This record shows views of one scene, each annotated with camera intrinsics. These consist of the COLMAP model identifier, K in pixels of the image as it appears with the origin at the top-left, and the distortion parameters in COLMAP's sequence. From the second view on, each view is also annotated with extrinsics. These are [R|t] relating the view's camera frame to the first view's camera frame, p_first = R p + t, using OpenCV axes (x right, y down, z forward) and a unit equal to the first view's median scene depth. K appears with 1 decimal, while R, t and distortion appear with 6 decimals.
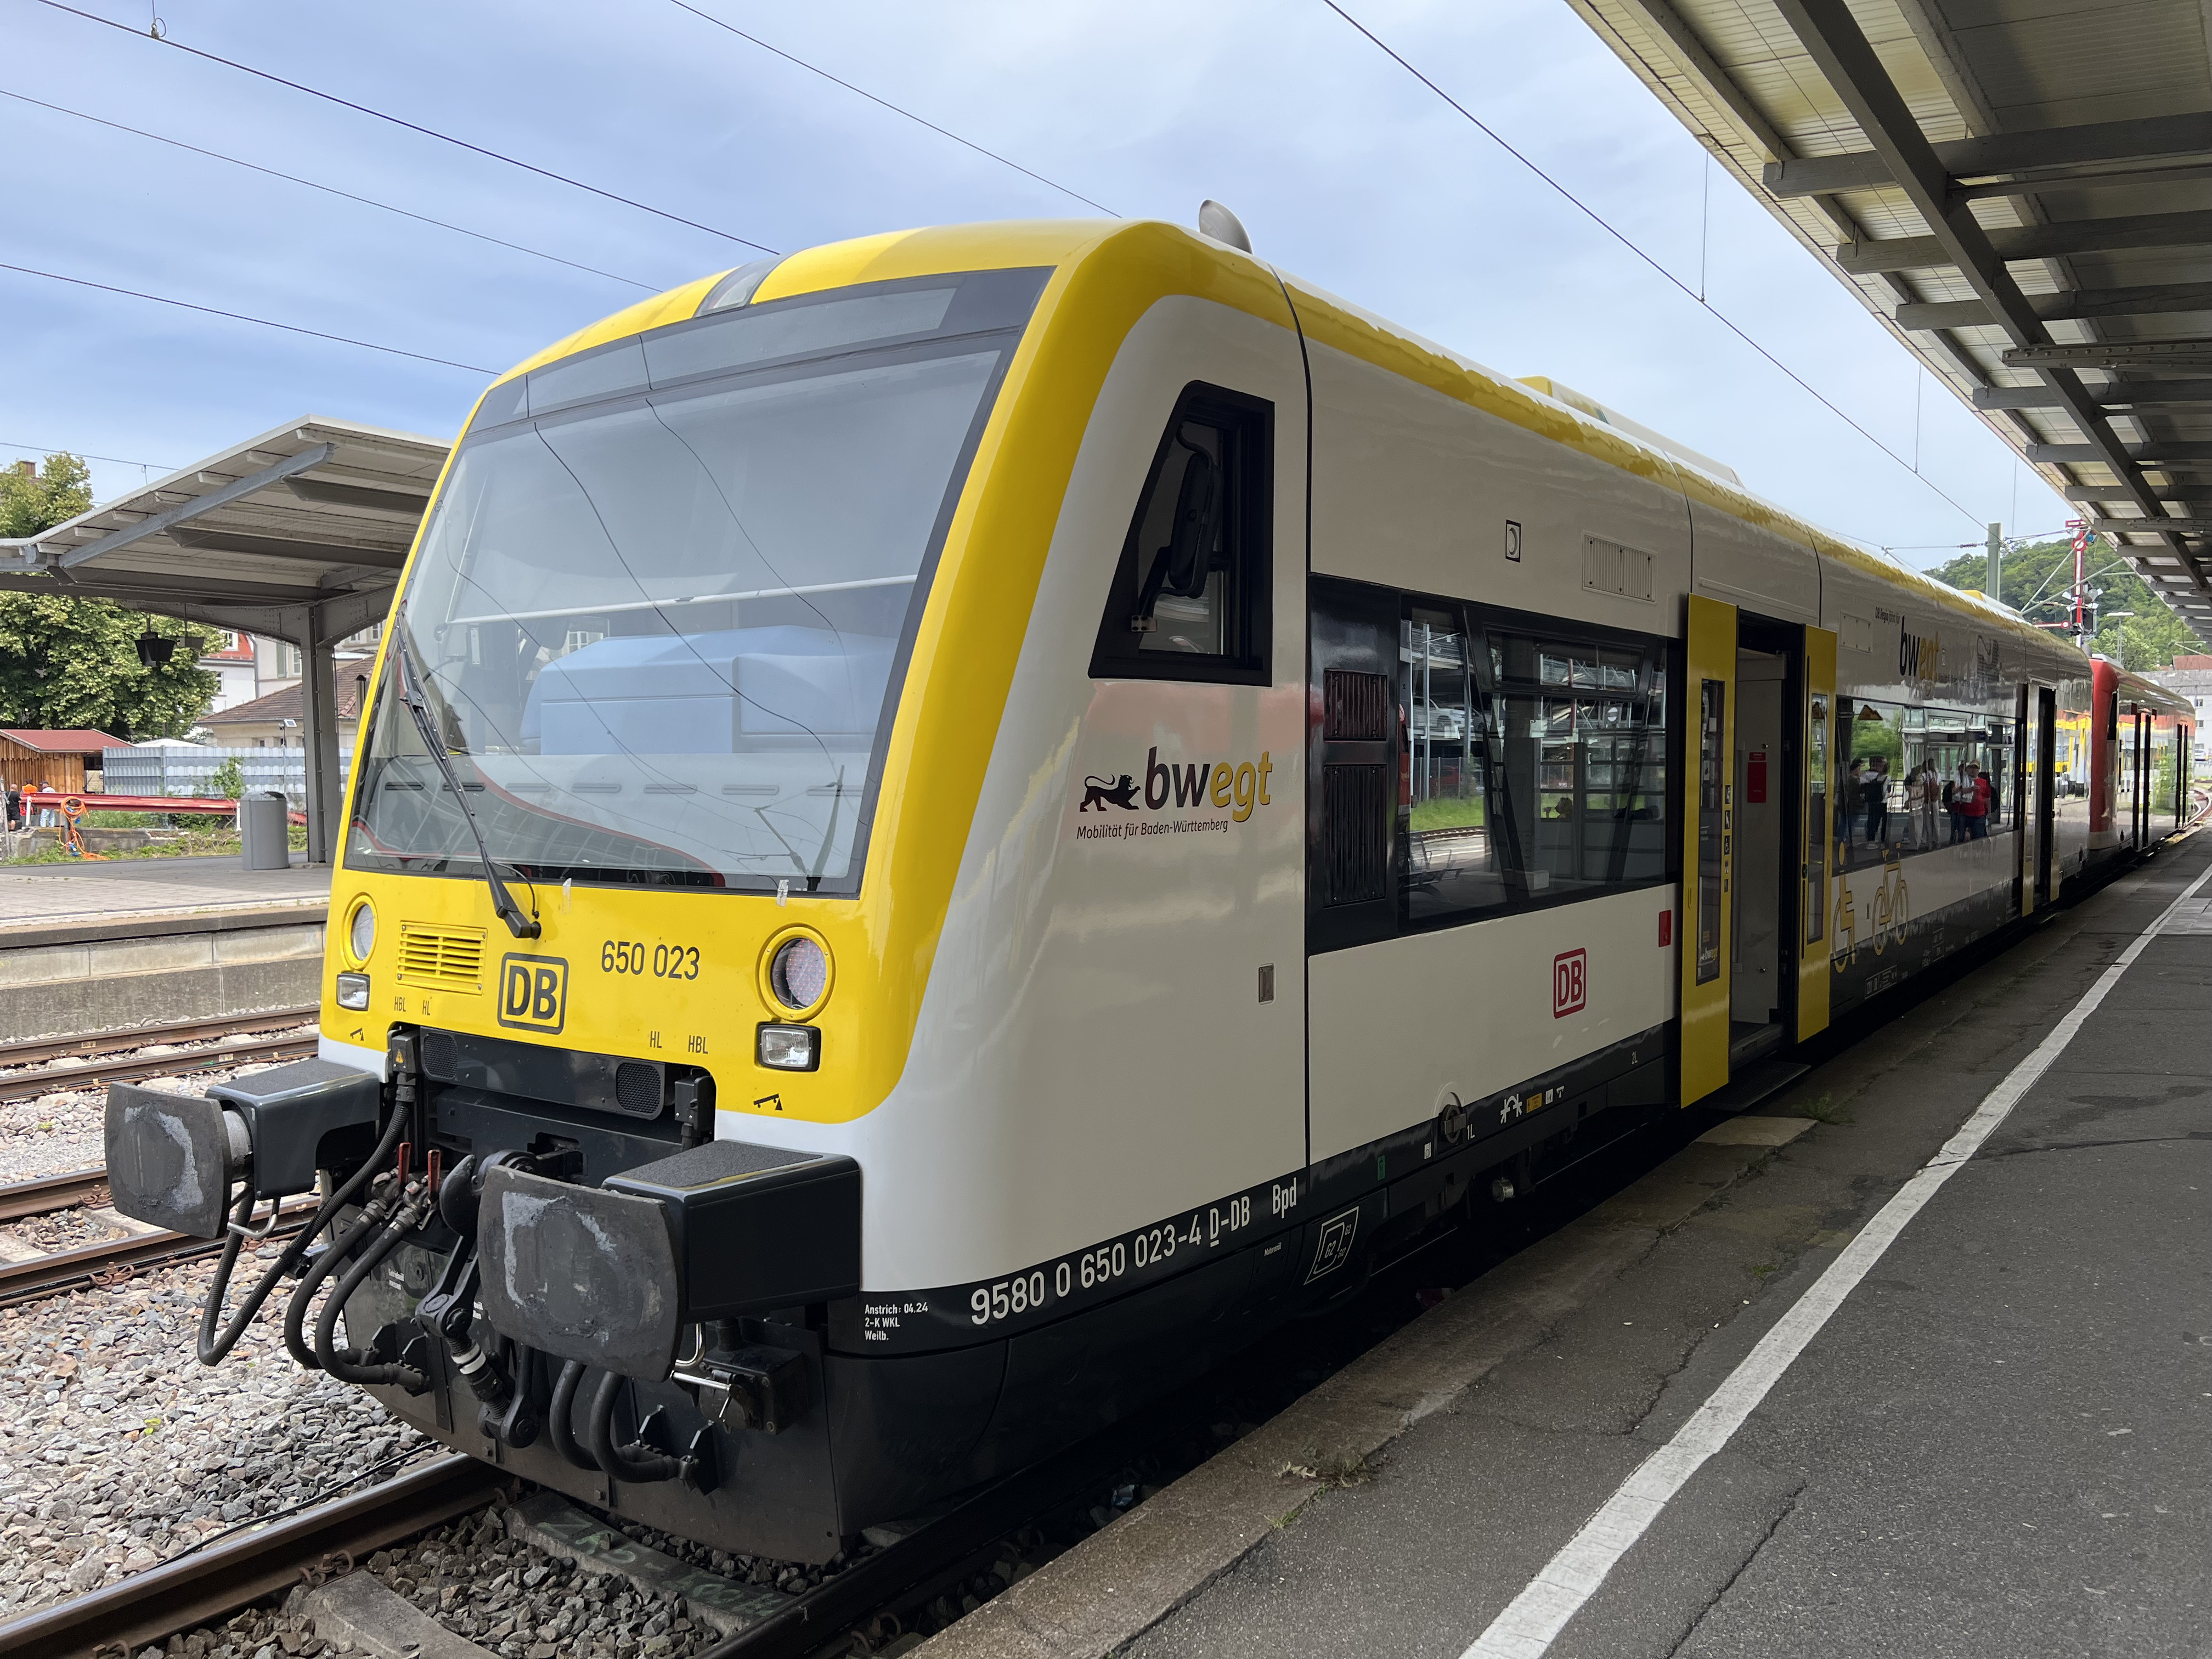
lens RADIAL K [[1653.2, 0, 1117.2], [0, 1653.2, 846.0], [0, 0, 1]] dist [0.048717, -0.054417]
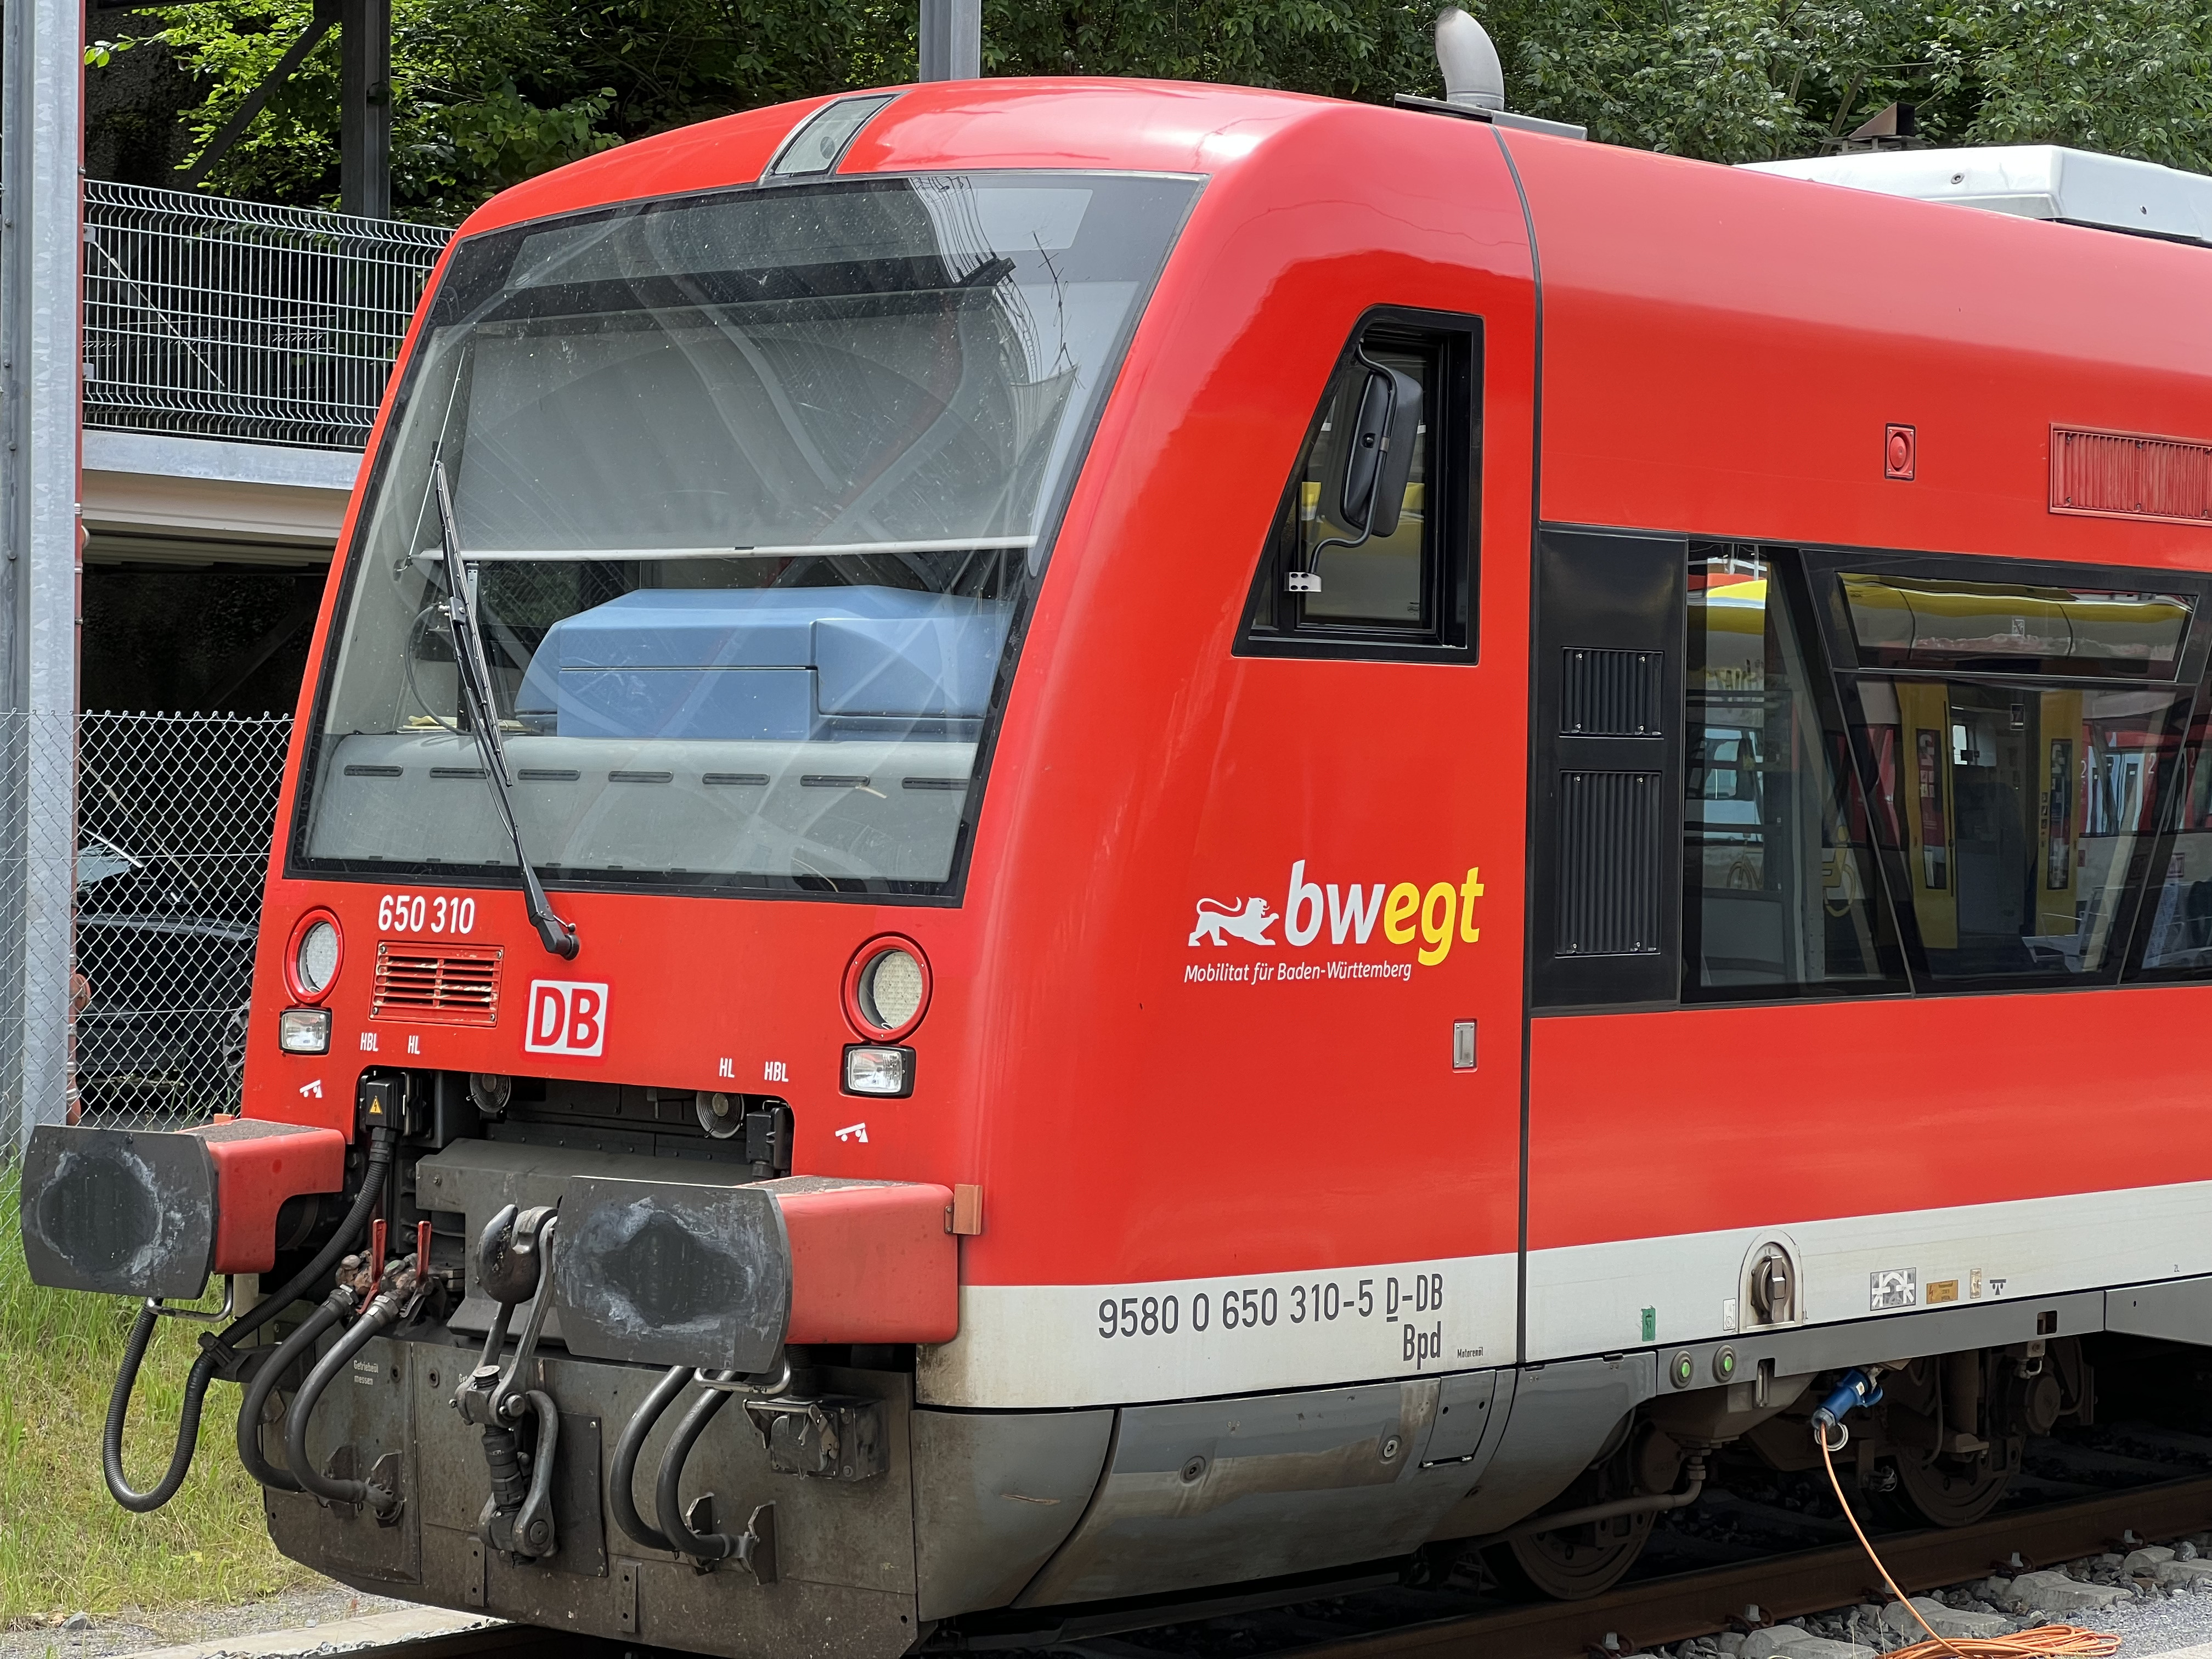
lens RADIAL K [[4989.4, 0, 1106.4], [0, 4989.4, 842.3], [0, 0, 1]] dist [0.035463, 0.000000]
pose [[0.994849, 0.023454, -0.098618, 0.161683], [-0.027197, 0.998953, -0.036782, 0.083856], [0.097652, 0.039274, 0.994445, -1.454318]]
